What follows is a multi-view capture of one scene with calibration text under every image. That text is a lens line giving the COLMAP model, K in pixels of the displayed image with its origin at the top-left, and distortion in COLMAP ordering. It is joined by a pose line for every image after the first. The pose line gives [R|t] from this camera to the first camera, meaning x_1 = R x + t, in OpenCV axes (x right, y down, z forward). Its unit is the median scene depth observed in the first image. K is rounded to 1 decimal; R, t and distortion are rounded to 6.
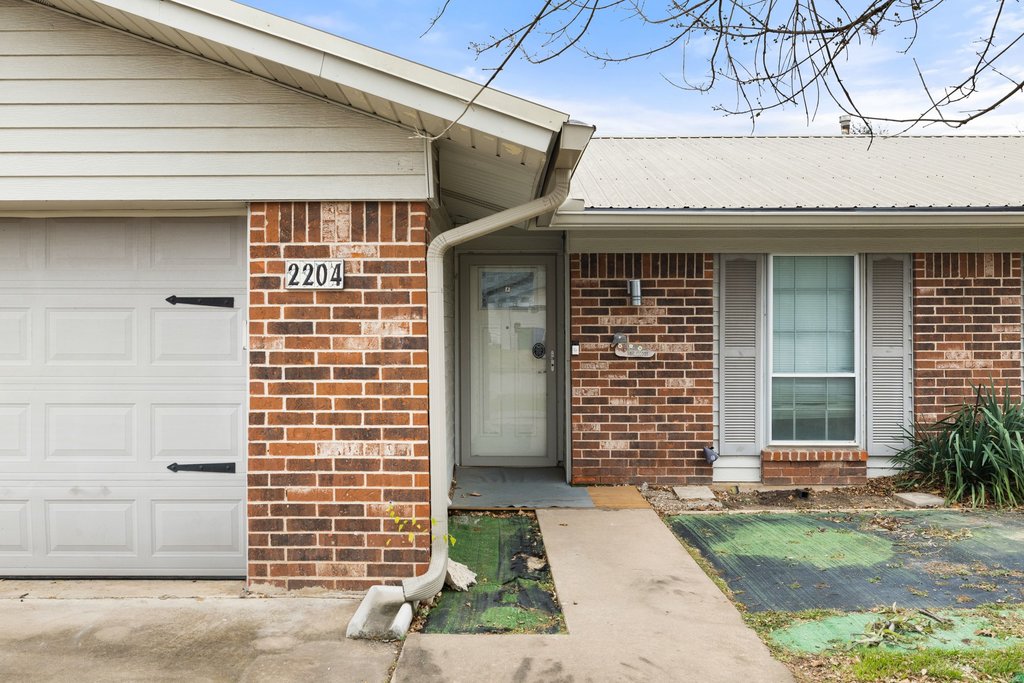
lens RADIAL K [[843.6, 0, 513.0], [0, 843.6, 321.2], [0, 0, 1]] dist [-0.003827, -0.003854]
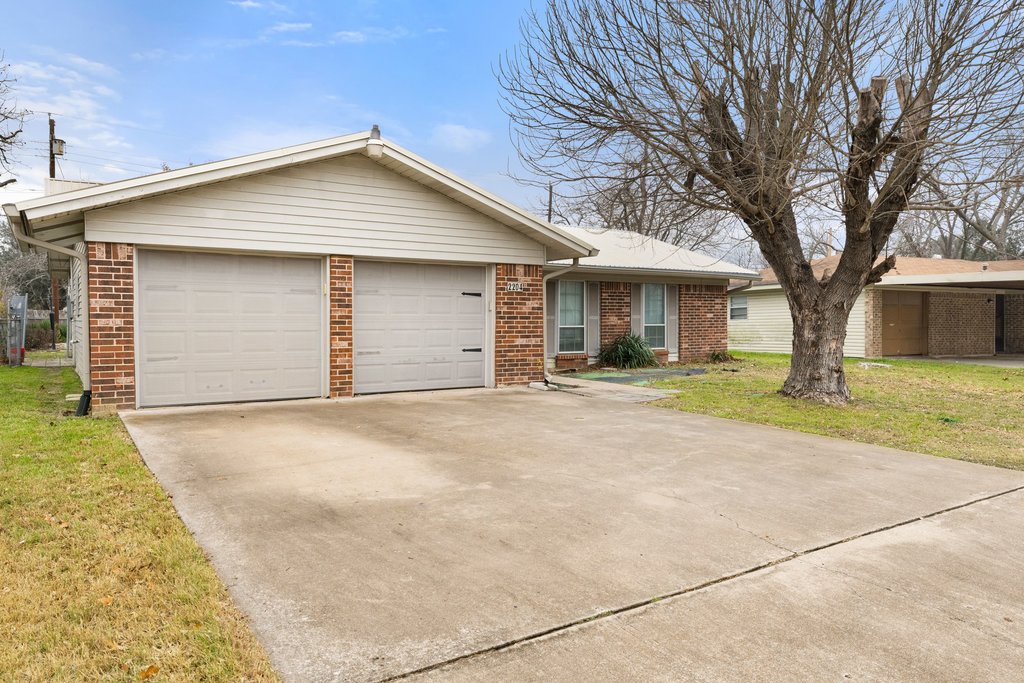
lens RADIAL K [[690.3, 0, 523.8], [0, 690.3, 309.8], [0, 0, 1]] dist [0.004951, 0.002495]
pose [[0.820755, 0.009477, 0.571201, -1.695477], [-0.004953, 0.999943, -0.009473, 0.056151], [-0.571258, 0.004945, 0.820756, -1.163498]]
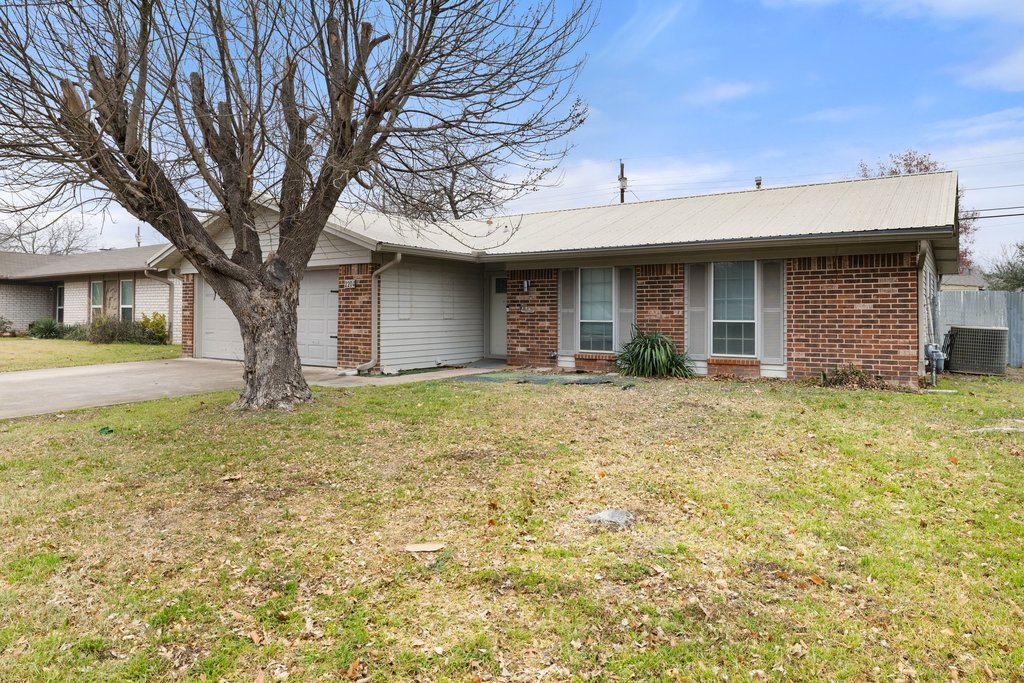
lens RADIAL K [[690.3, 0, 523.8], [0, 690.3, 309.8], [0, 0, 1]] dist [0.004951, 0.002495]
pose [[0.821024, -0.000119, -0.570893, 2.113576], [-0.000413, 1.000000, -0.000803, 0.059830], [0.570893, 0.000895, 0.821024, -1.048763]]
